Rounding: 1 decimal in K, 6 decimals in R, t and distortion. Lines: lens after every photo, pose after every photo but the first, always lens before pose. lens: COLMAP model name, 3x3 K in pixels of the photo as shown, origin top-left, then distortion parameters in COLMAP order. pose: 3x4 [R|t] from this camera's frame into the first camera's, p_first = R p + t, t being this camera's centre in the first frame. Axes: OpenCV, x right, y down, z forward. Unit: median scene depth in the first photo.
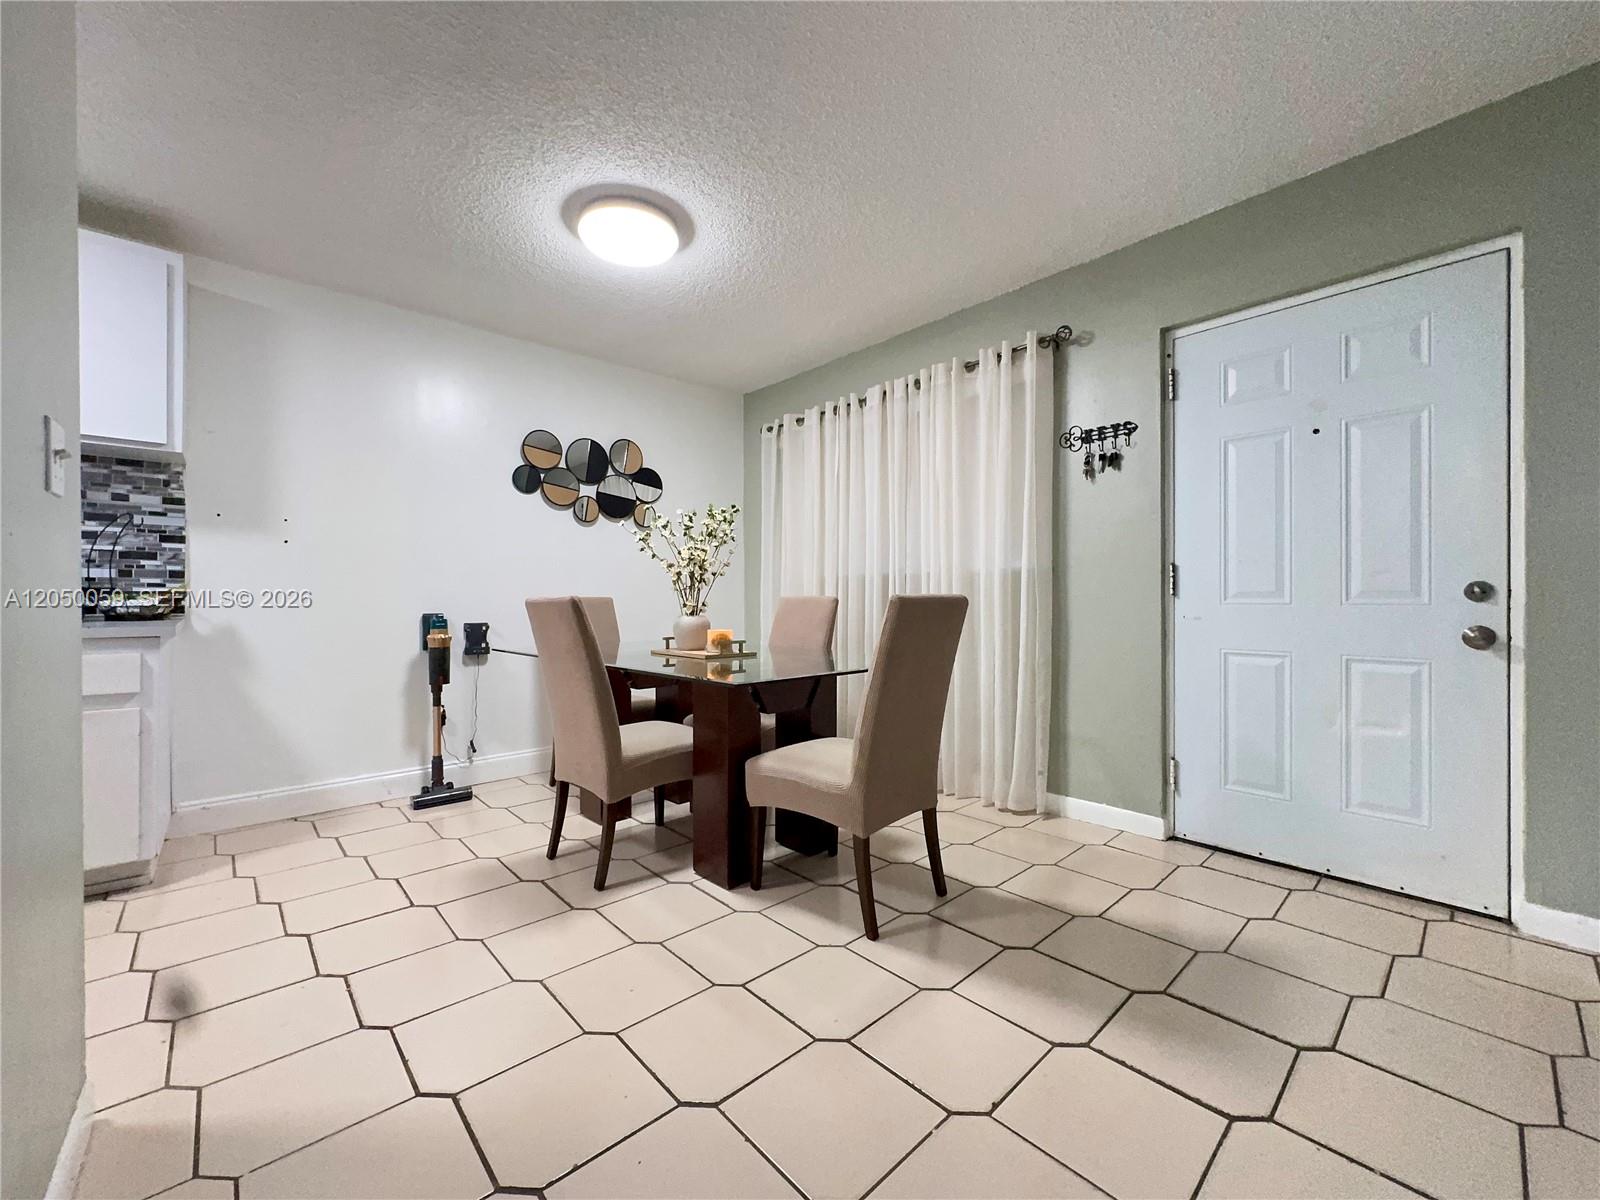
lens RADIAL K [[633.3, 0, 792.4], [0, 633.3, 598.2], [0, 0, 1]] dist [-0.006182, -0.000238]
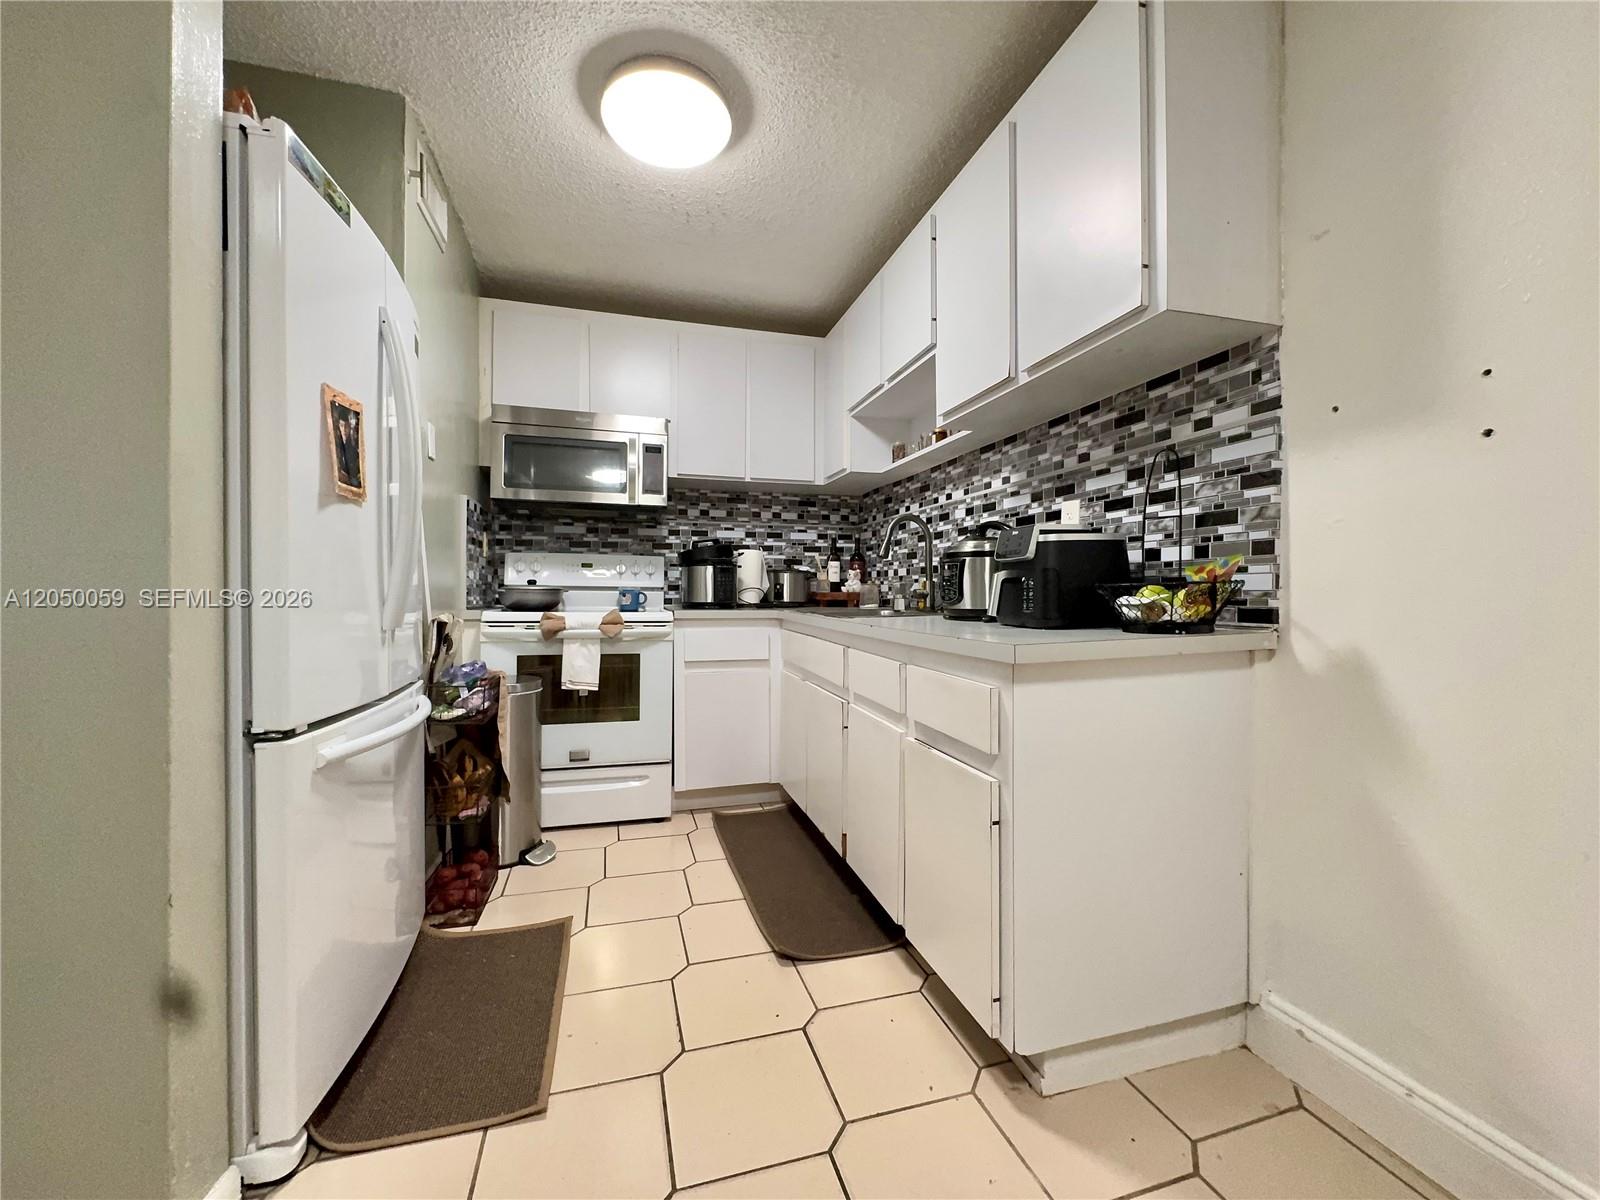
lens RADIAL K [[633.3, 0, 802.4], [0, 633.3, 597.1], [0, 0, 1]] dist [-0.006182, -0.000238]
pose [[-0.426977, 0.002022, -0.904260, -0.370696], [-0.001524, 0.999994, 0.002956, 0.001807], [0.904261, 0.002640, -0.426971, 0.926609]]
